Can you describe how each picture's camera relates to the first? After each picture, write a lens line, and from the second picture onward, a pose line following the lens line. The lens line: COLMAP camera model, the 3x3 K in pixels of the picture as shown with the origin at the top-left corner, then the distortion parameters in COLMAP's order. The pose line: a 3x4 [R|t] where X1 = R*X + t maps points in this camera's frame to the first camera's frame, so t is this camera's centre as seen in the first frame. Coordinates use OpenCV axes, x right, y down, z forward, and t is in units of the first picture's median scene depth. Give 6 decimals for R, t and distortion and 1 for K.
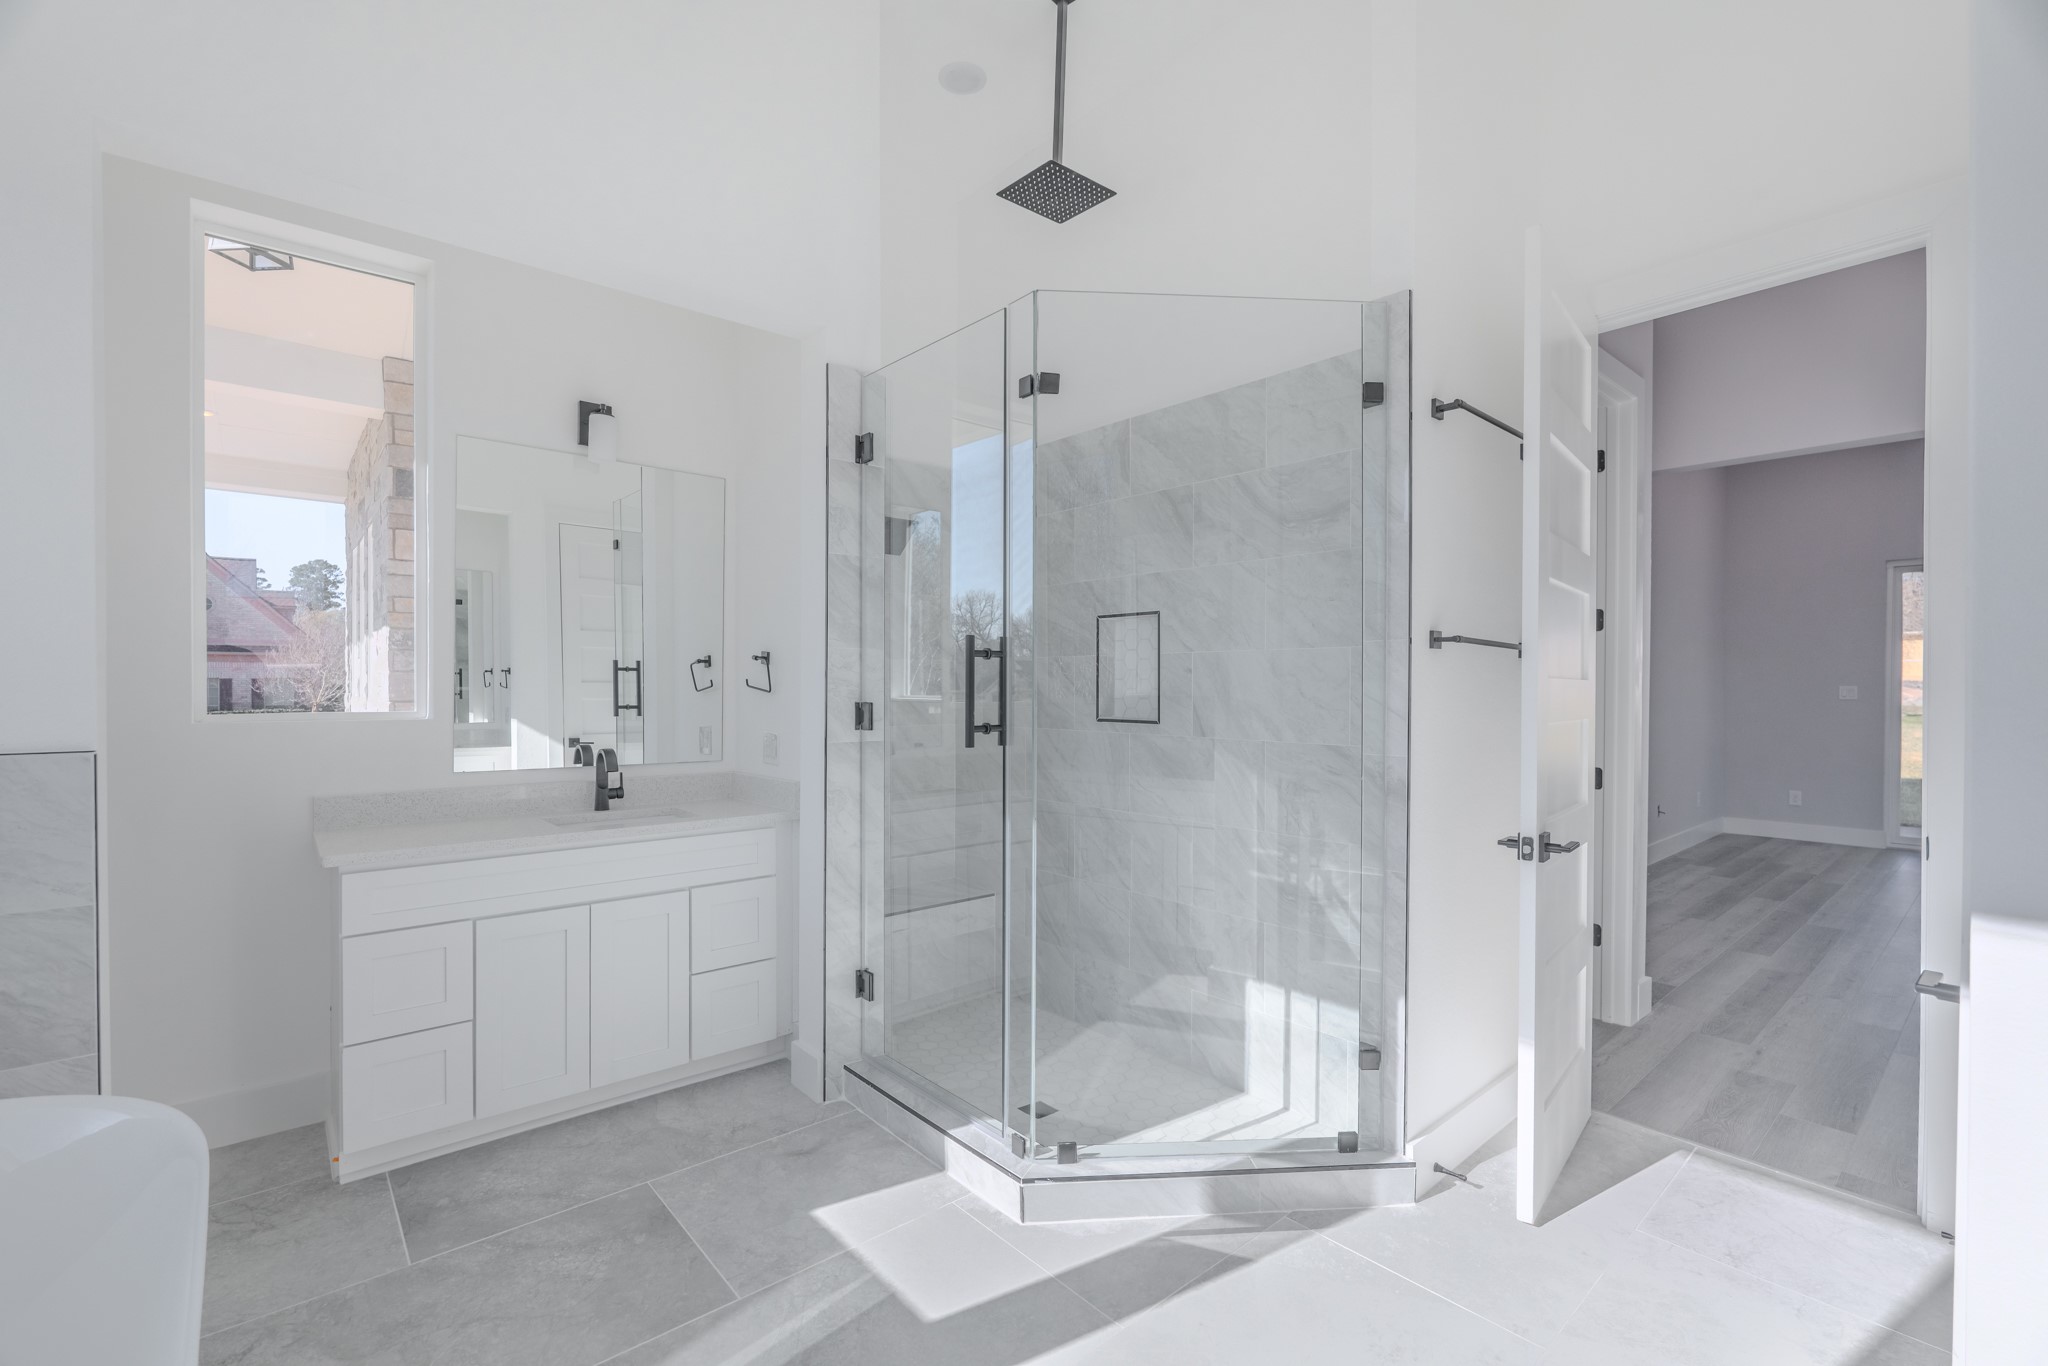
lens RADIAL K [[891.5, 0, 1023.7], [0, 891.5, 691.5], [0, 0, 1]] dist [-0.005404, 0.000426]
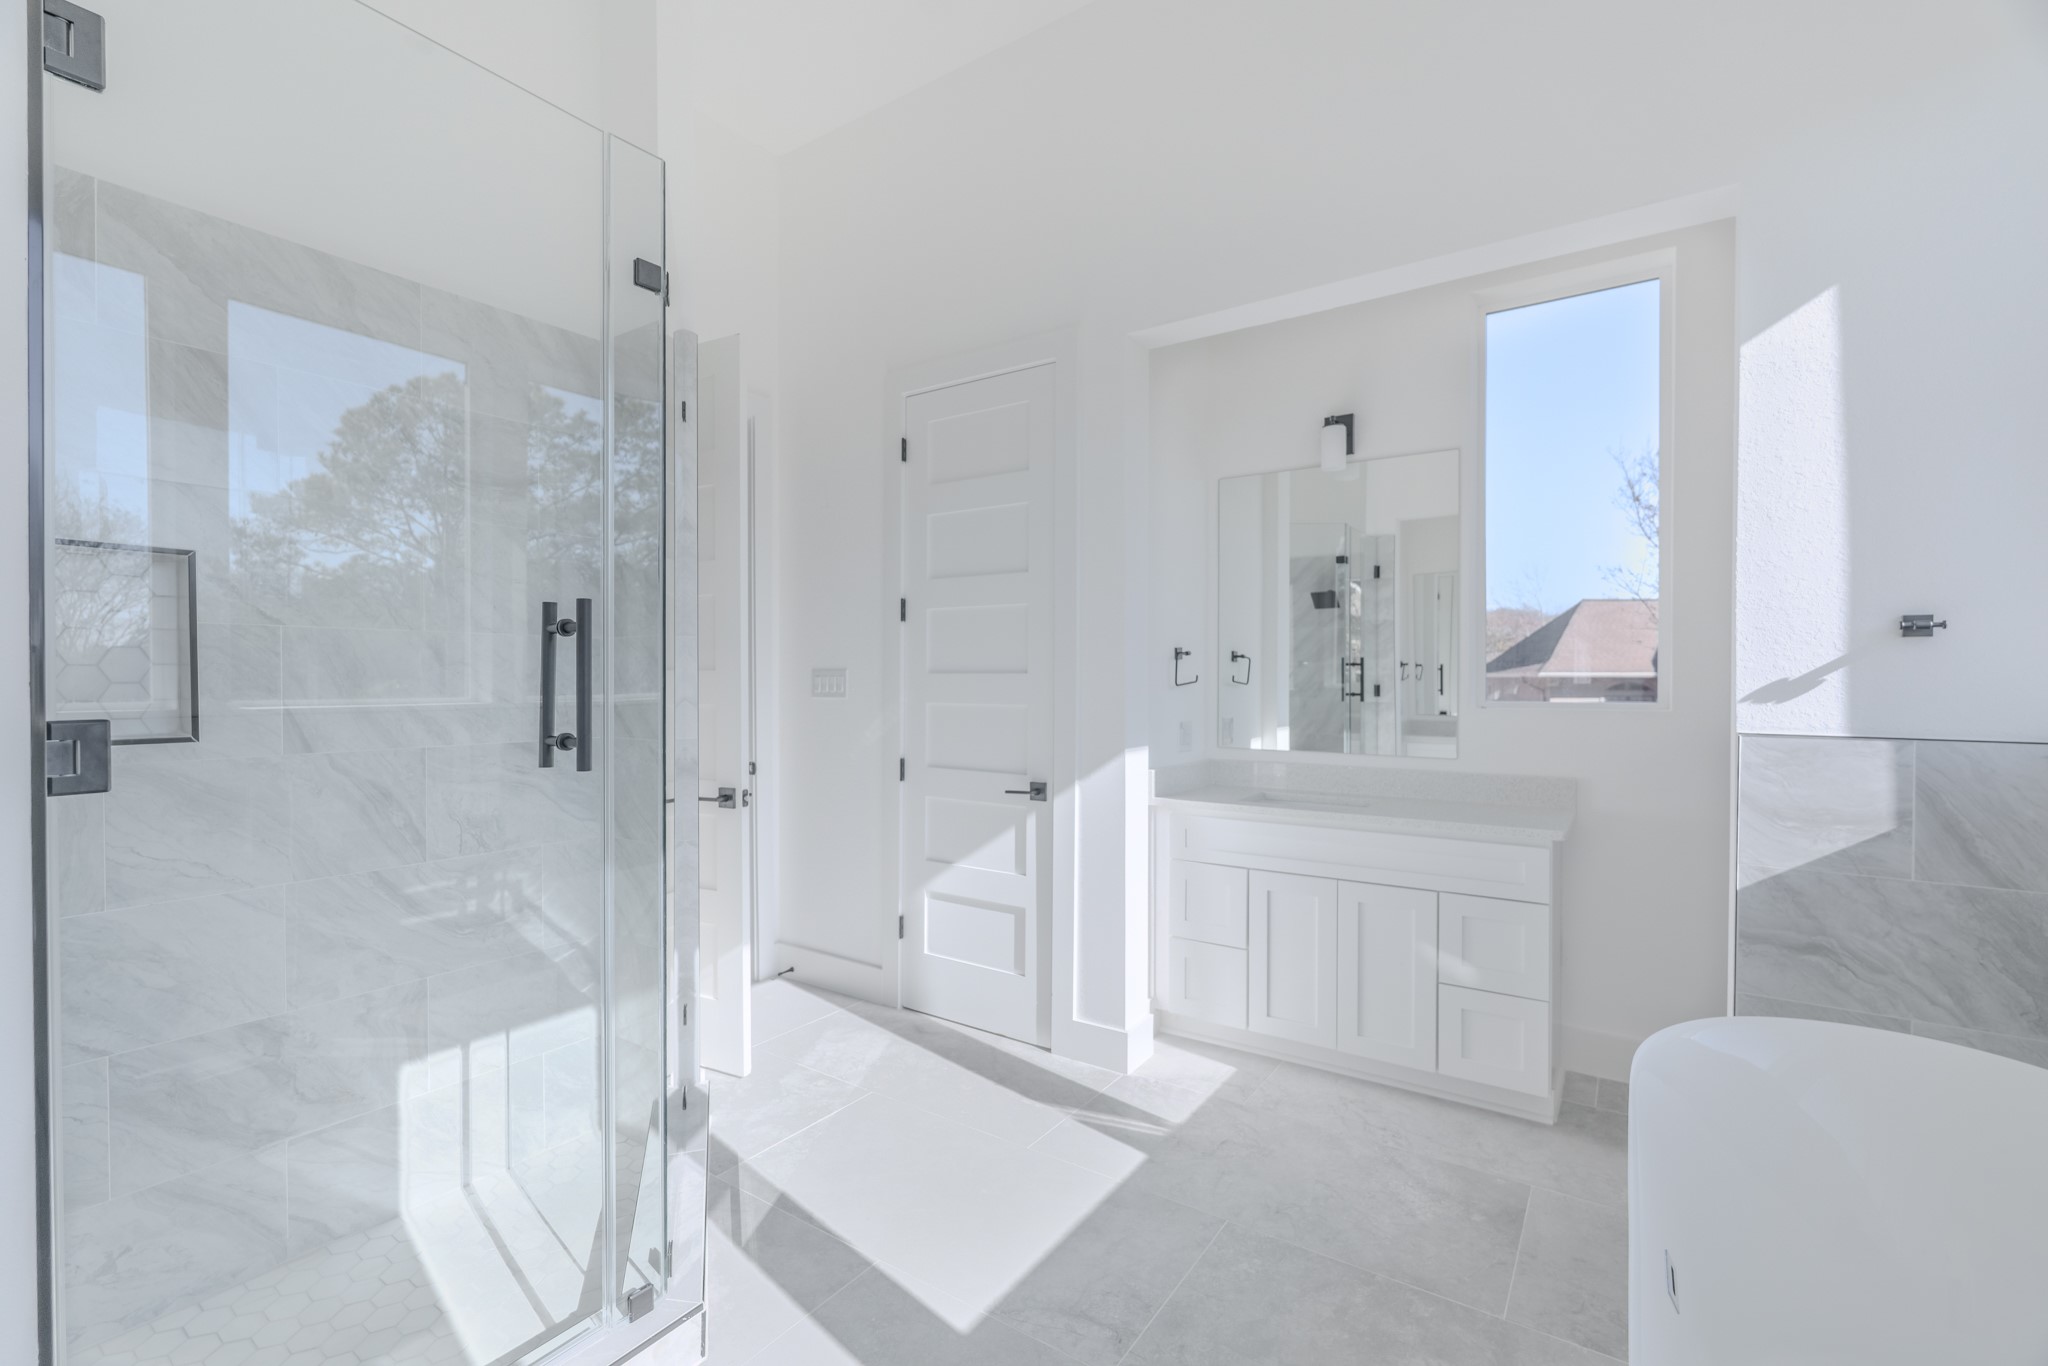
lens RADIAL K [[875.2, 0, 1024.0], [0, 875.2, 683.0], [0, 0, 1]] dist [0.001567, 0.000233]
pose [[-0.261961, -0.004576, 0.965067, -0.666284], [0.005888, 0.999963, 0.006339, -0.003250], [-0.965060, 0.007343, -0.261925, 0.752705]]
